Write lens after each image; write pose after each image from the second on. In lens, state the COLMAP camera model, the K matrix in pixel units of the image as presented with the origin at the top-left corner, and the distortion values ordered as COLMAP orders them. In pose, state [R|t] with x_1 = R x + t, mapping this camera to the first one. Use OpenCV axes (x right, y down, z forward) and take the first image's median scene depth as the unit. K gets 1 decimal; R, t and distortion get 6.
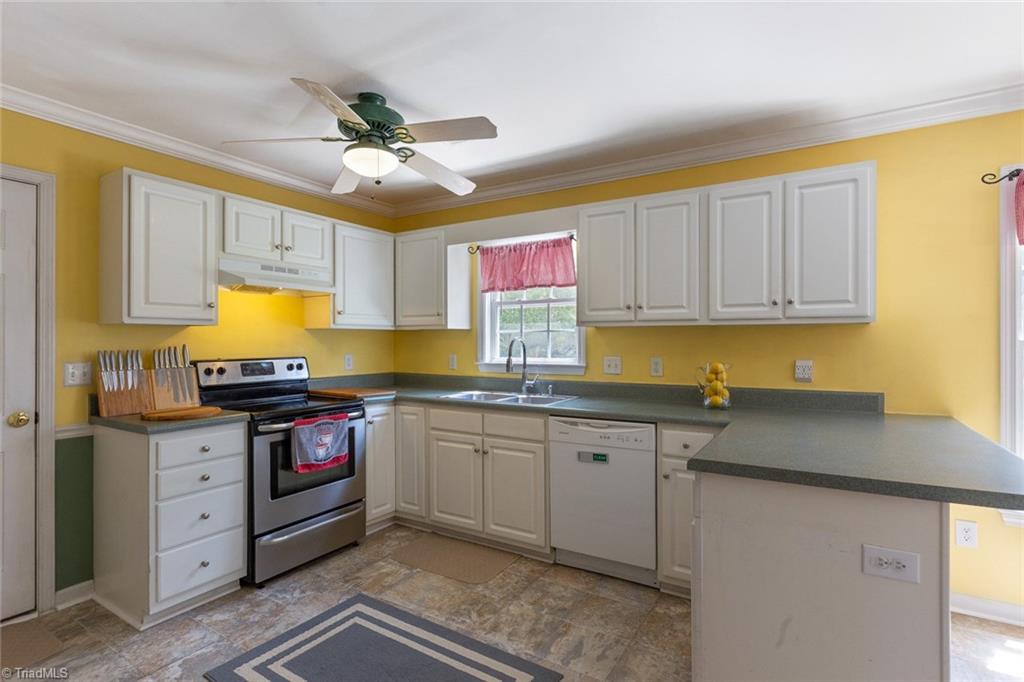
lens RADIAL K [[519.2, 0, 512.0], [0, 519.2, 341.0], [0, 0, 1]] dist [-0.002049, 0.000270]
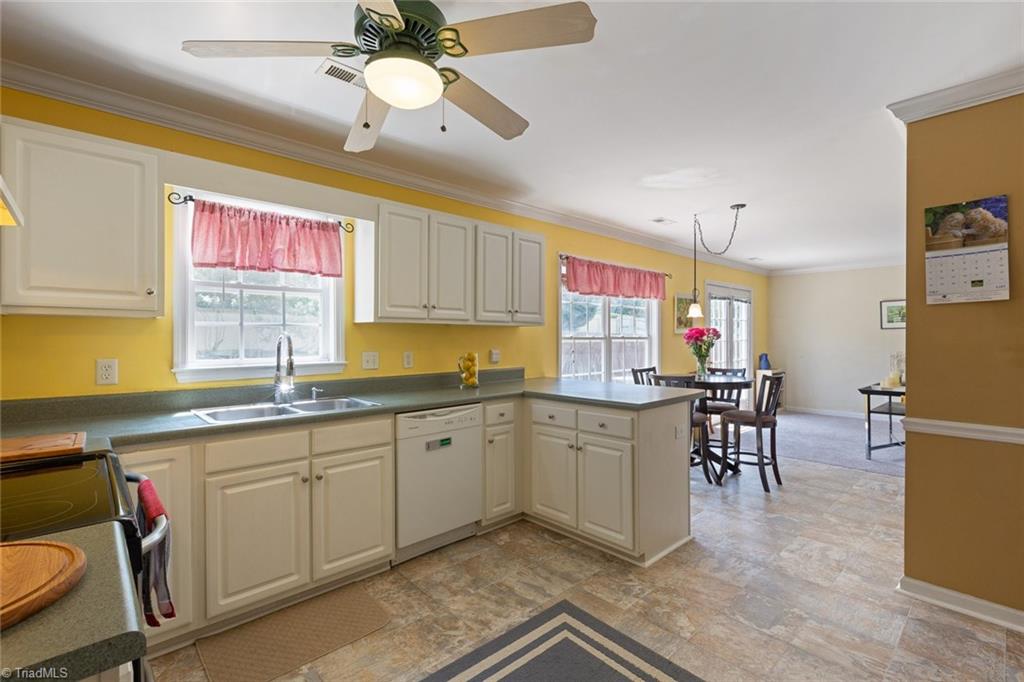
lens RADIAL K [[465.4, 0, 512.0], [0, 465.4, 341.0], [0, 0, 1]] dist [0.000110, 0.000092]
pose [[0.247995, -0.005934, 0.968743, -0.706330], [0.003155, 0.999981, 0.005318, 0.004758], [-0.968756, 0.001737, 0.248009, 0.577397]]
